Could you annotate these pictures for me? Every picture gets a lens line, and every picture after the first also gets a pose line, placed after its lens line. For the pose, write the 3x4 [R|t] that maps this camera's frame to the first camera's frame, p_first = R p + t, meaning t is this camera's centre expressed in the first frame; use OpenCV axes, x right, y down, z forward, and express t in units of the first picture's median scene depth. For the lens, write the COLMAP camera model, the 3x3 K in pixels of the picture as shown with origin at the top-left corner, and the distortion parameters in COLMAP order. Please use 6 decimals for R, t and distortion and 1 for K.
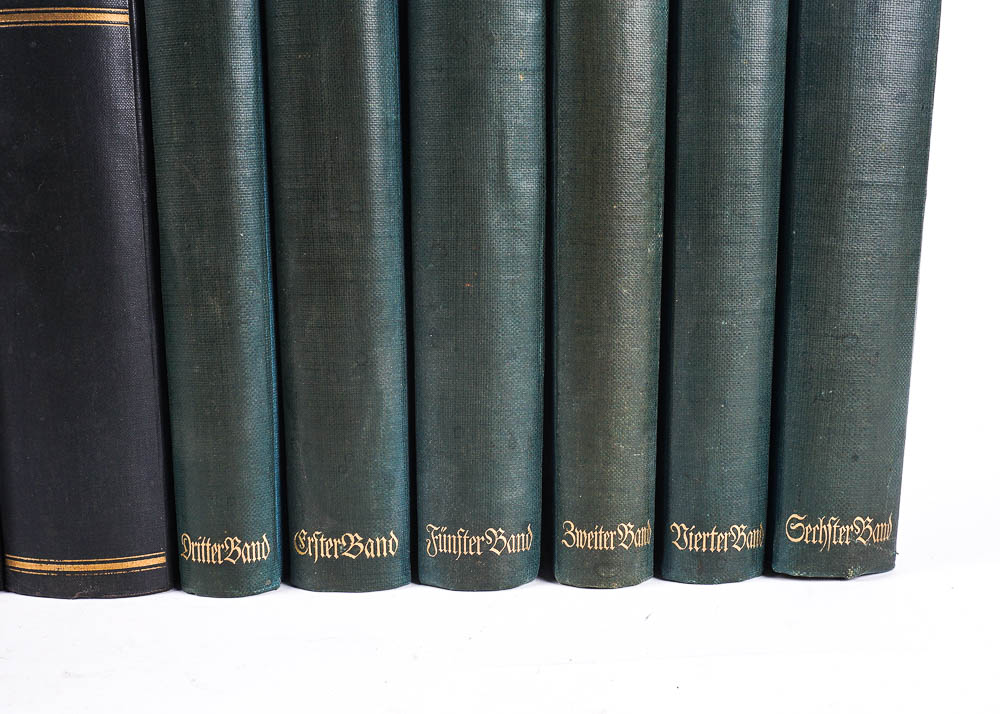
lens RADIAL K [[1201.9, 0, 503.3], [0, 1201.9, 362.3], [0, 0, 1]] dist [-0.025390, 0.000000]
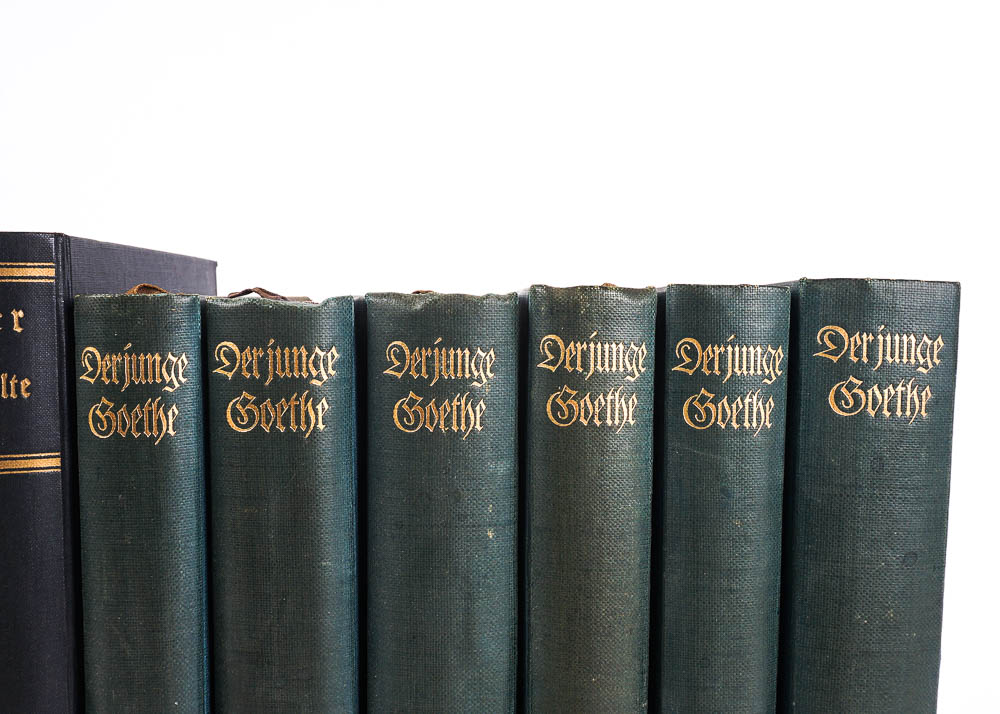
lens RADIAL K [[1201.9, 0, 503.0], [0, 1201.9, 363.1], [0, 0, 1]] dist [-0.025390, 0.000000]
pose [[0.999943, 0.010233, 0.003103, 0.019694], [-0.009795, 0.992961, -0.118039, -0.251145], [-0.004289, 0.118002, 0.993004, 0.082933]]
